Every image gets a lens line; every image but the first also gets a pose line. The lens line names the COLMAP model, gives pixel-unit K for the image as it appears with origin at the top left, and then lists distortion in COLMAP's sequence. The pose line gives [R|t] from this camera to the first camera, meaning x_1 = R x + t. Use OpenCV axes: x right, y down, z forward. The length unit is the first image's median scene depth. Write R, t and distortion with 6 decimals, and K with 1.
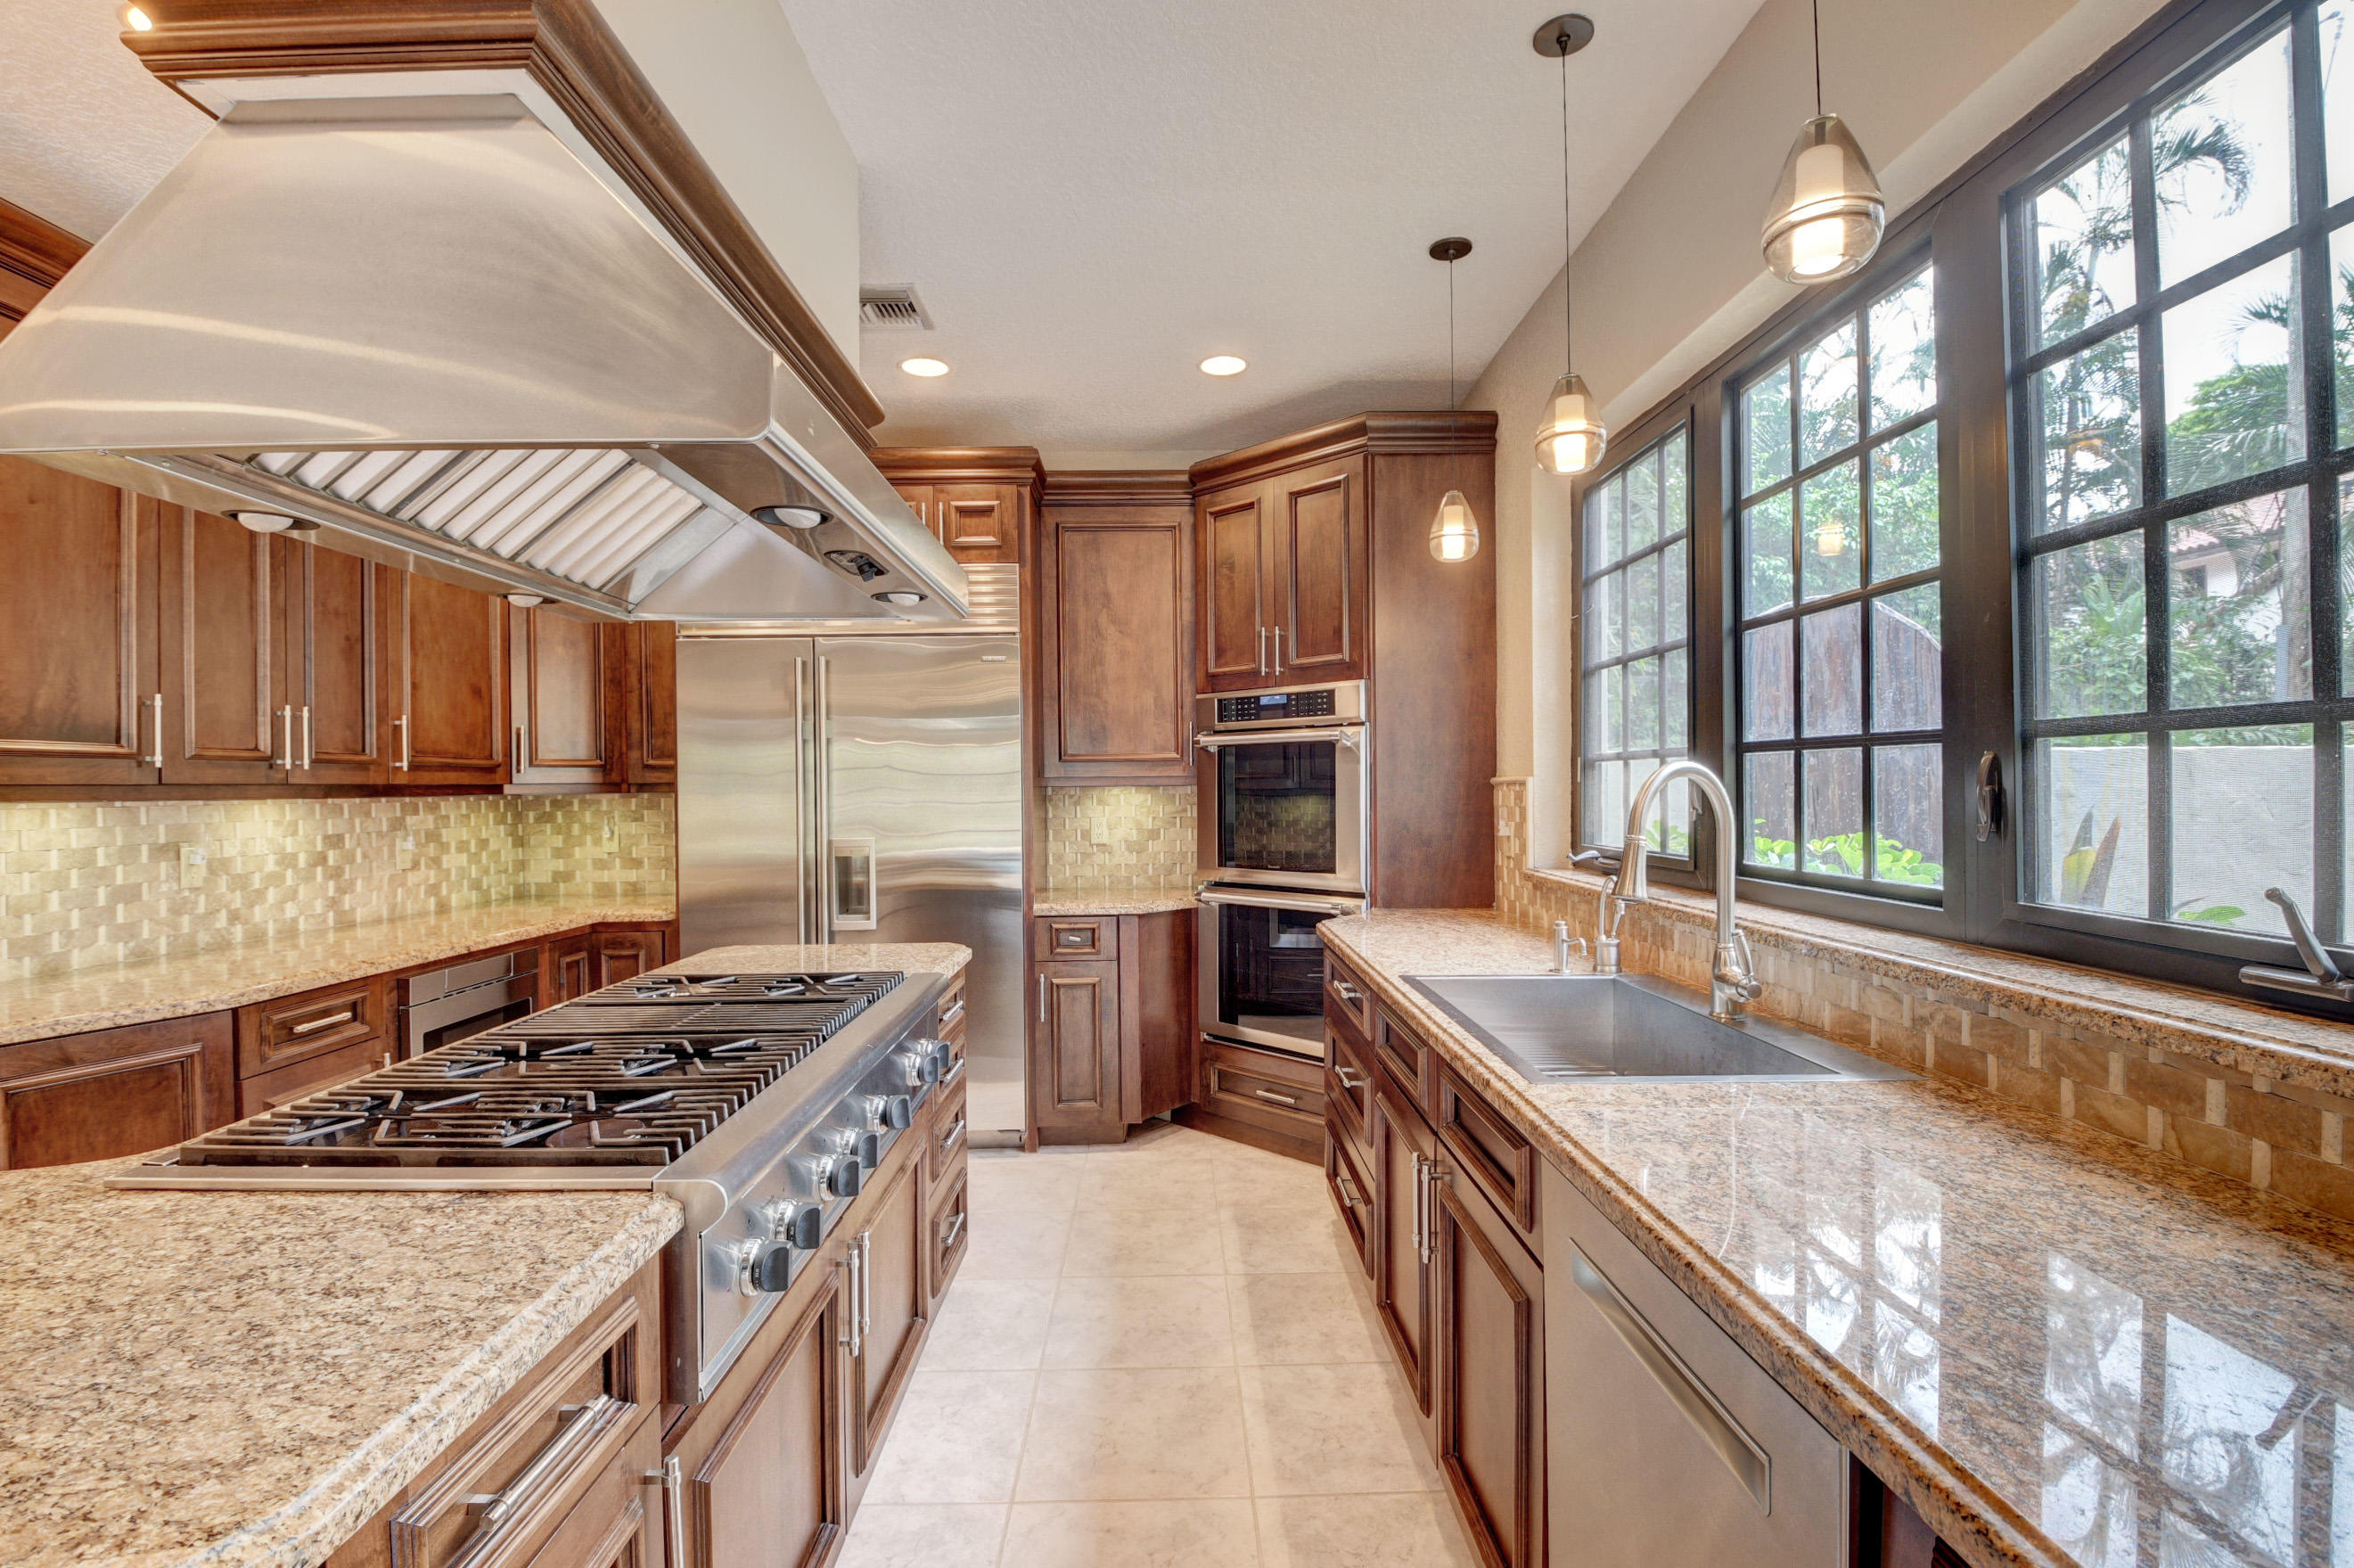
lens RADIAL K [[1029.8, 0, 1177.0], [0, 1029.8, 784.0], [0, 0, 1]] dist [0.017730, -0.032200]
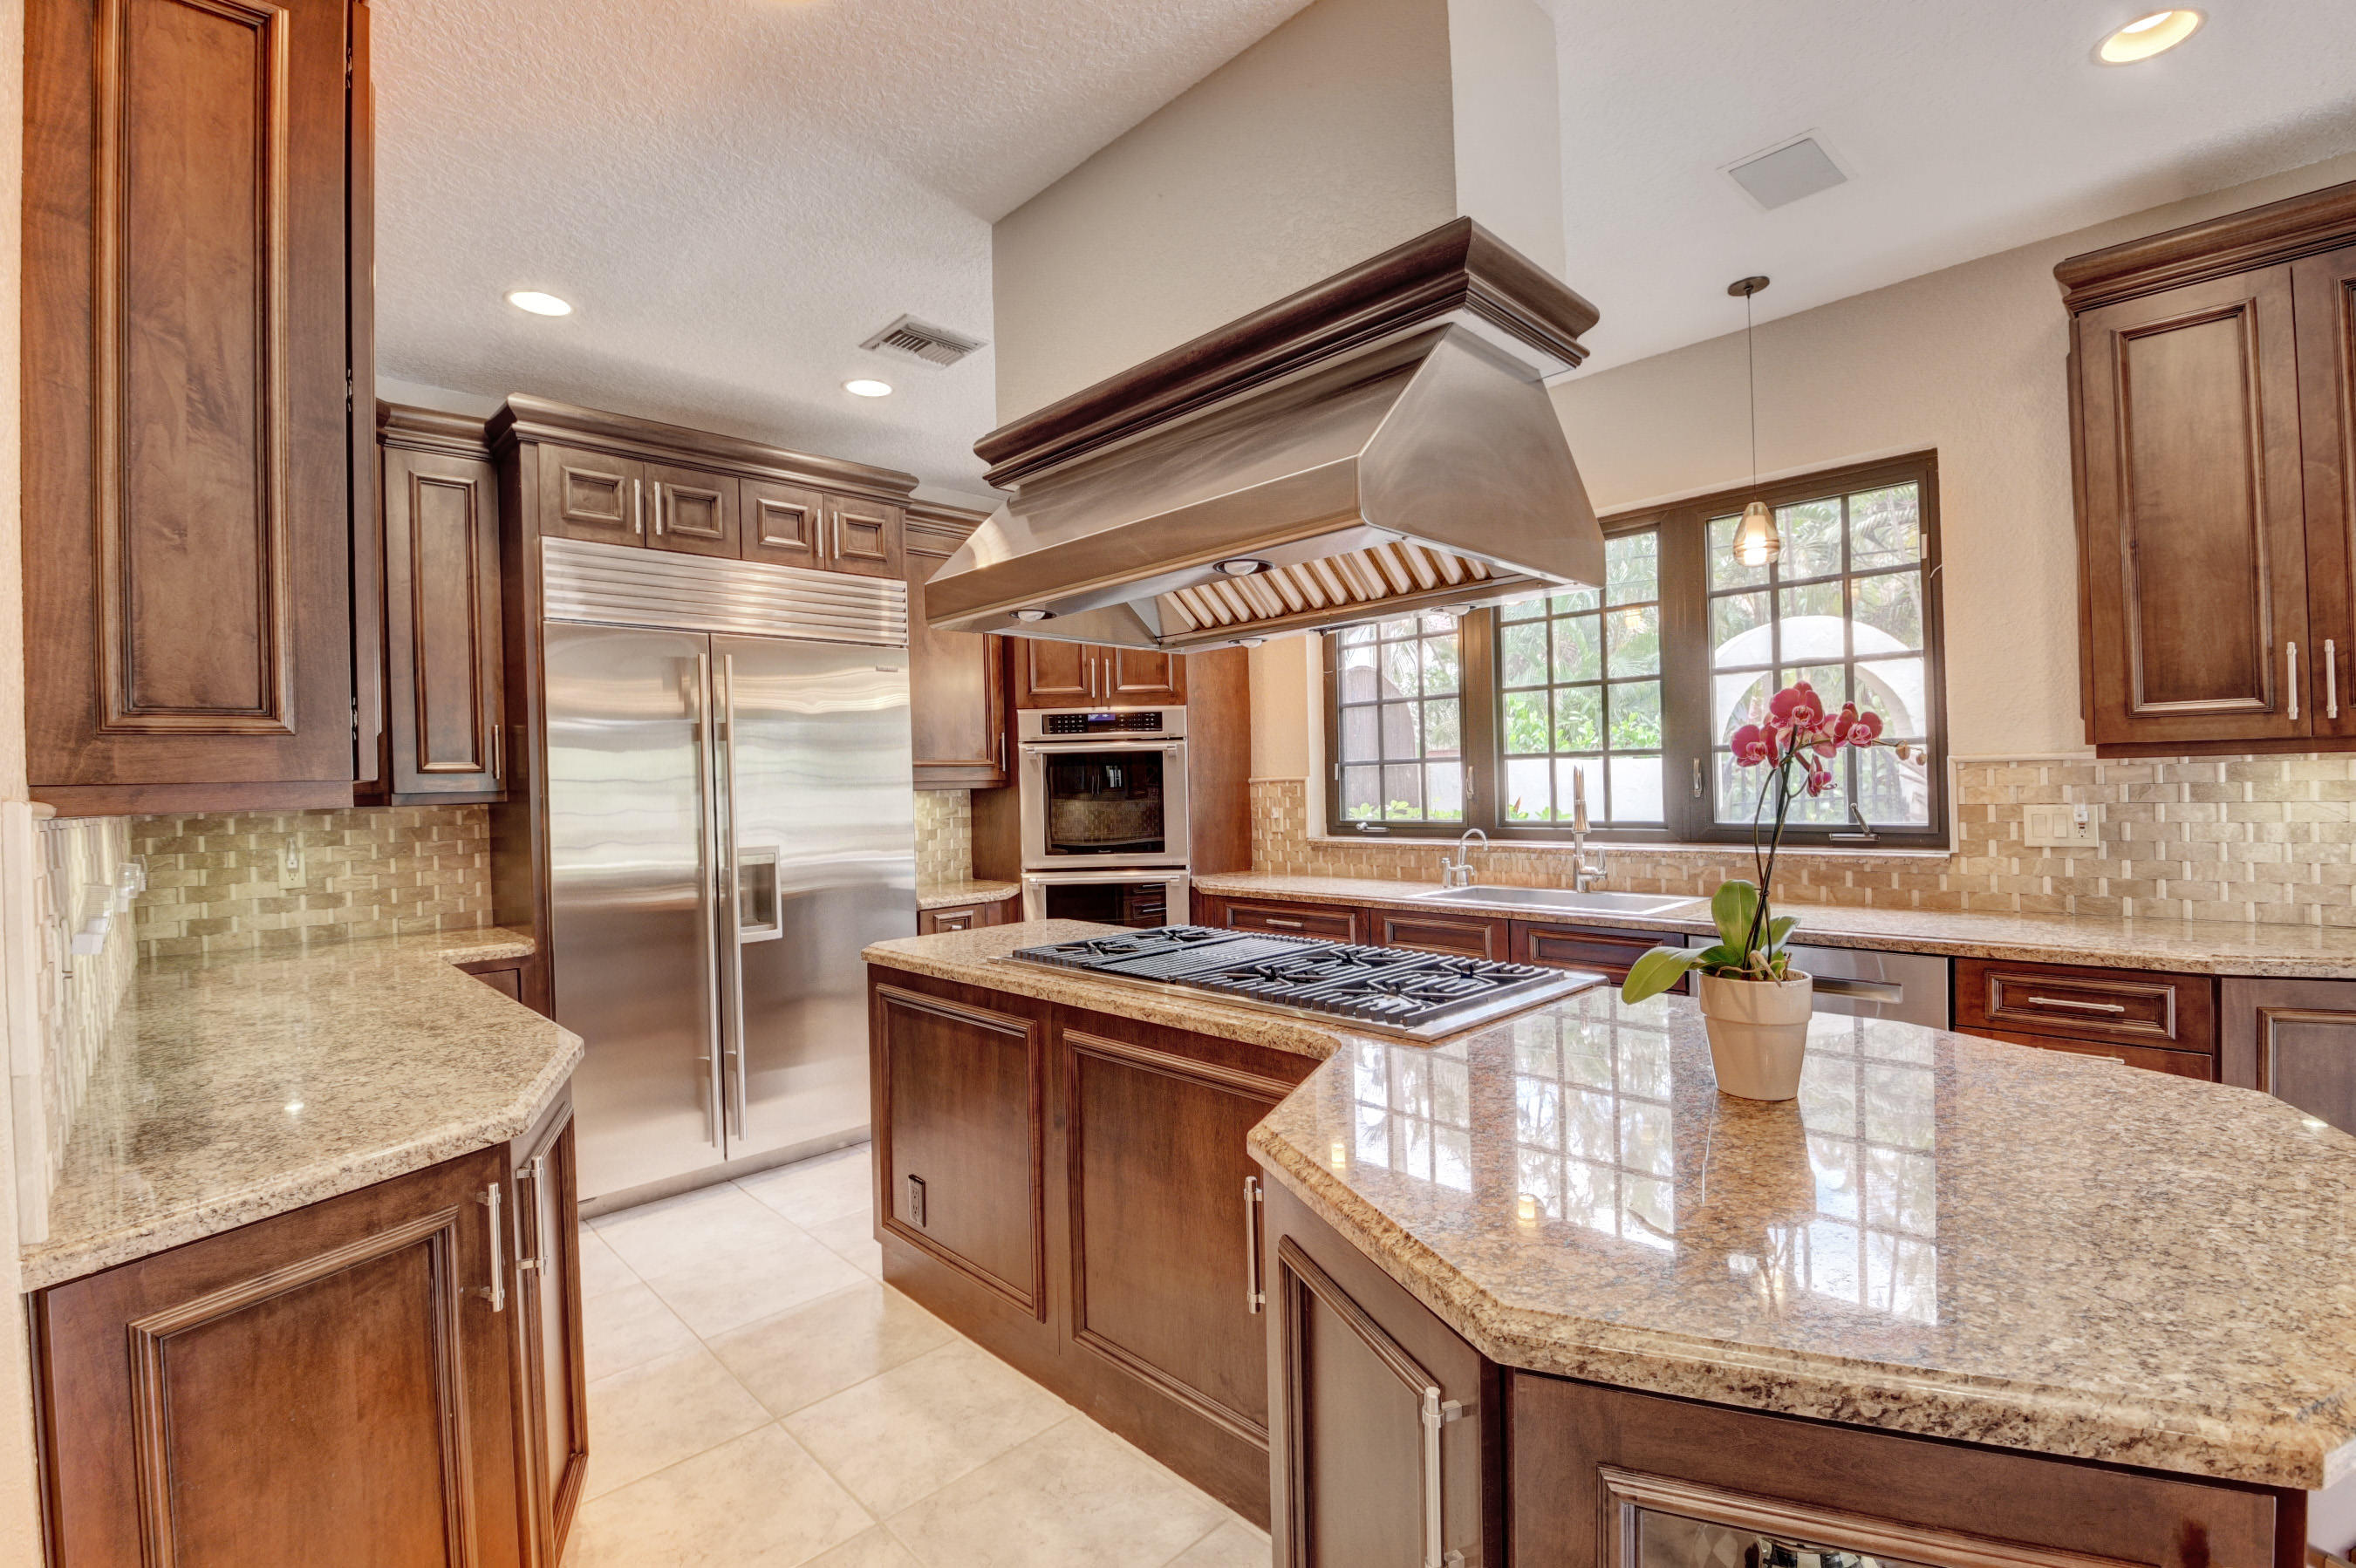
lens RADIAL K [[1030.5, 0, 1178.0], [0, 1030.5, 784.0], [0, 0, 1]] dist [0.017730, -0.032200]
pose [[0.736340, -0.009657, 0.676543, -0.577990], [0.015456, 0.999877, -0.002549, 0.002781], [-0.676435, 0.012334, 0.736399, 0.021471]]
